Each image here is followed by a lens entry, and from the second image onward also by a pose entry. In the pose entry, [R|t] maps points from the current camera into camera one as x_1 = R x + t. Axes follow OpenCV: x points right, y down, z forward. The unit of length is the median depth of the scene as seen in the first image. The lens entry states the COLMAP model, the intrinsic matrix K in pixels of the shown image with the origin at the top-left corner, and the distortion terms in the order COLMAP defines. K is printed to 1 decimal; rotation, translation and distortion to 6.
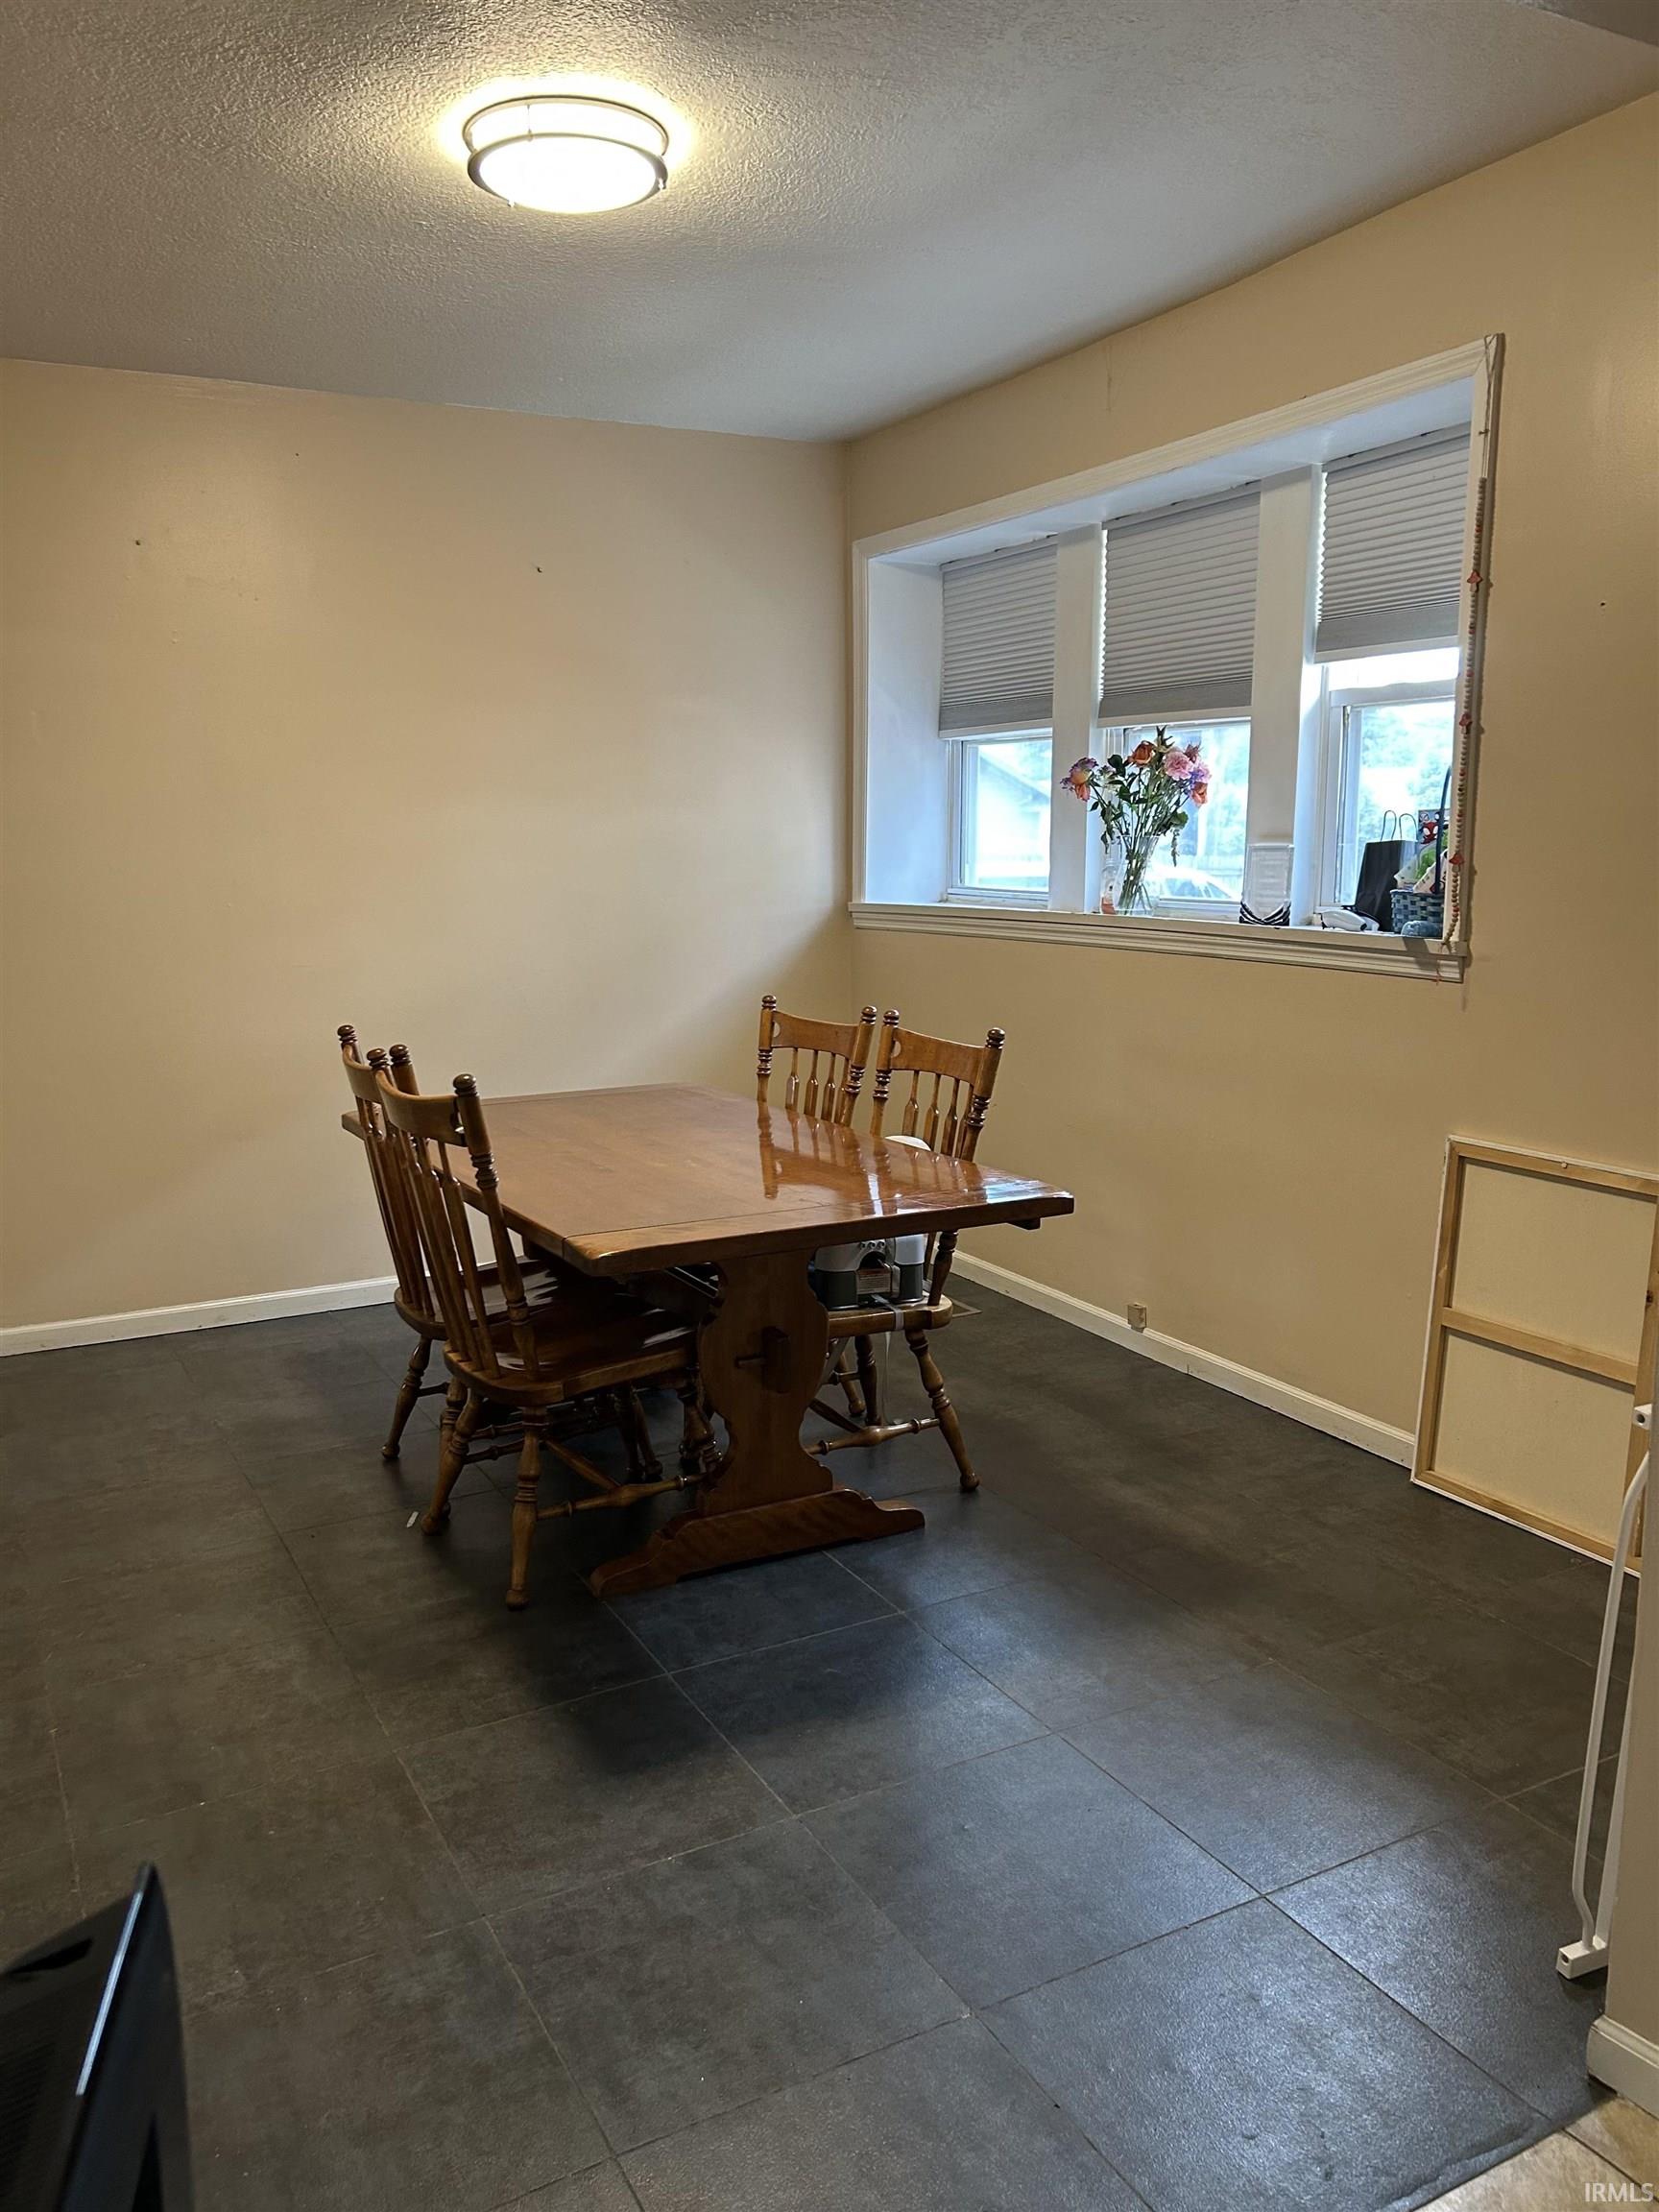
lens RADIAL K [[1658.5, 0, 834.4], [0, 1658.5, 1094.6], [0, 0, 1]] dist [0.033123, -0.046795]
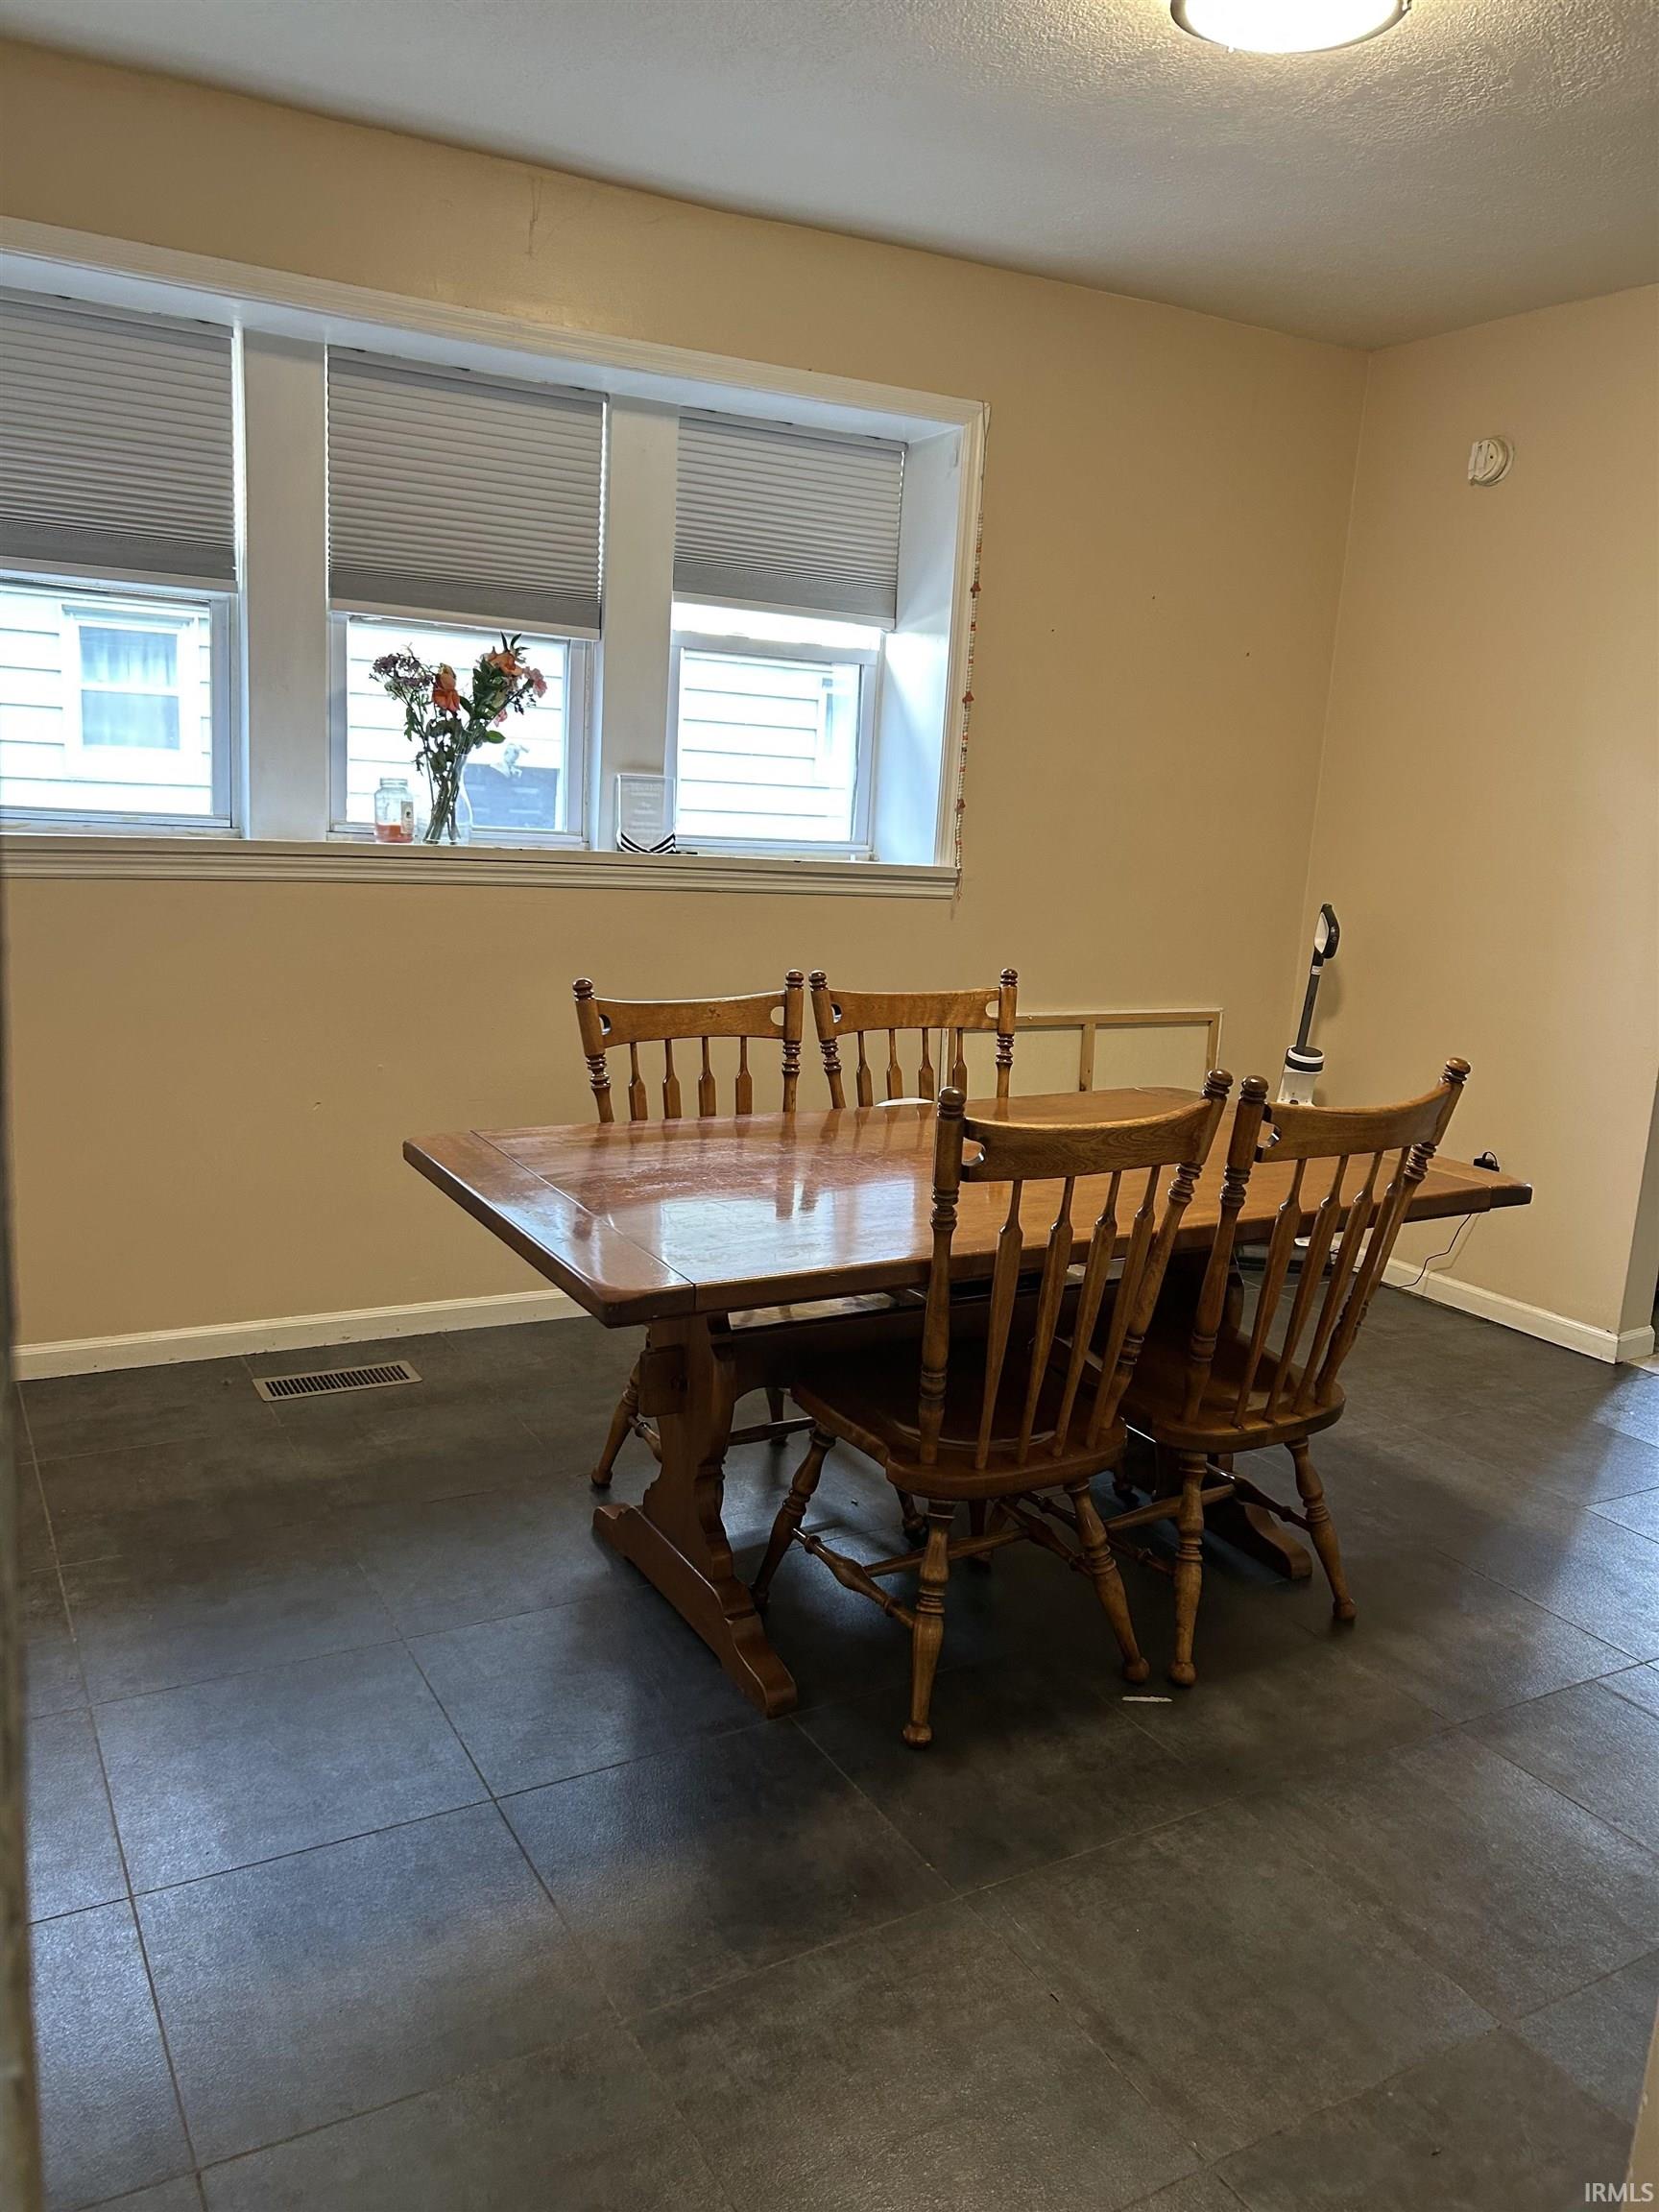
lens RADIAL K [[1658.5, 0, 818.3], [0, 1658.5, 1095.6], [0, 0, 1]] dist [0.033123, -0.046795]
pose [[-0.006868, -0.184101, 0.982883, -0.761563], [0.104224, 0.977421, 0.183807, -0.133680], [-0.994530, 0.103702, 0.012475, 0.895089]]
